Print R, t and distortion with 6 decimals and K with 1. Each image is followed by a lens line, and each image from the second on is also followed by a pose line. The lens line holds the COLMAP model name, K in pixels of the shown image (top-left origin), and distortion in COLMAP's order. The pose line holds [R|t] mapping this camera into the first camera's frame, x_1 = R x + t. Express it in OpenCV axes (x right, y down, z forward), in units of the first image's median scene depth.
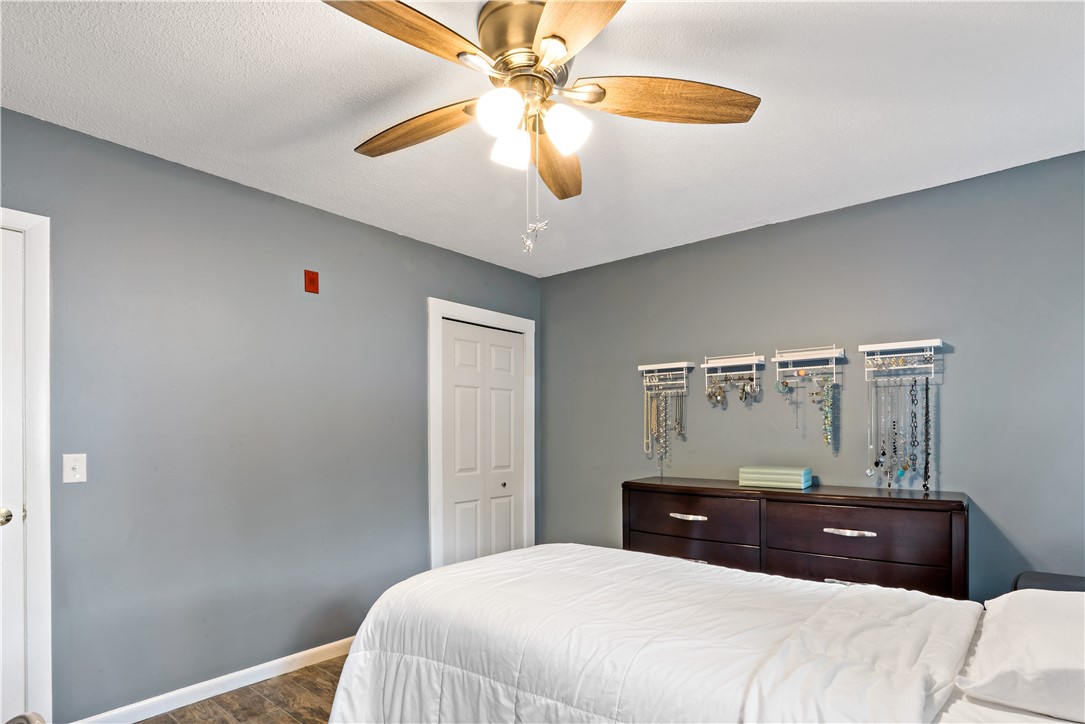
lens RADIAL K [[531.2, 0, 542.9], [0, 531.2, 359.4], [0, 0, 1]] dist [0.003077, 0.001038]
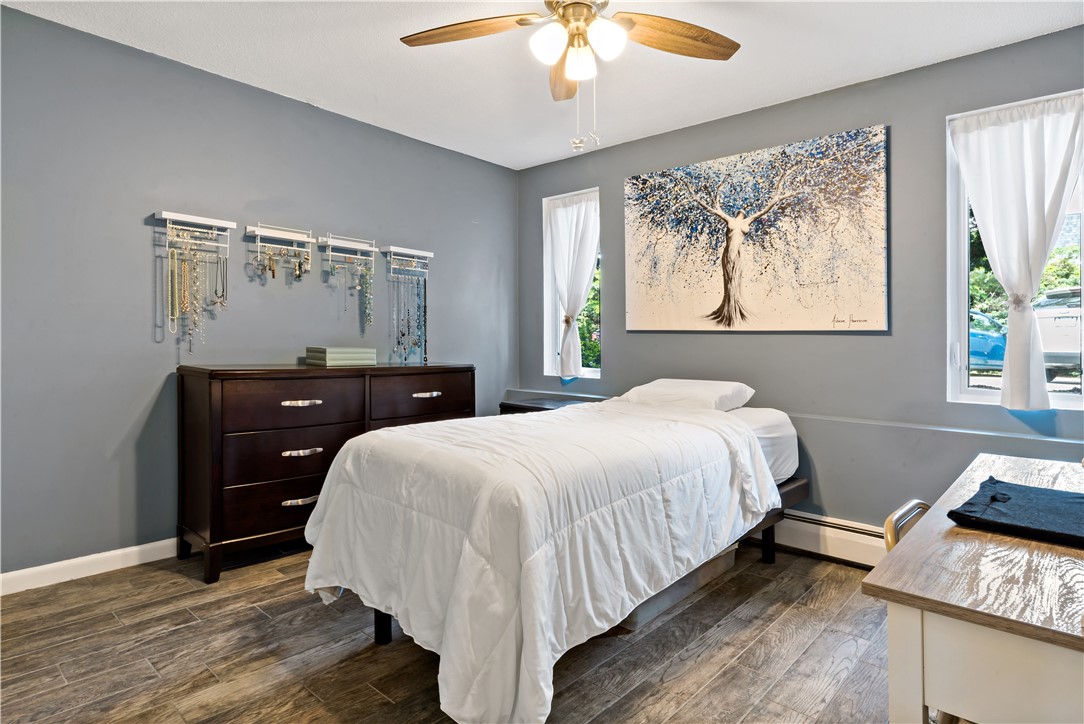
lens RADIAL K [[590.7, 0, 541.9], [0, 590.7, 361.2], [0, 0, 1]] dist [0.001277, 0.000152]
pose [[0.065283, -0.056323, 0.996276, -0.697055], [-0.182658, 0.980862, 0.067421, 0.075767], [-0.981007, -0.186379, 0.053746, 0.526902]]
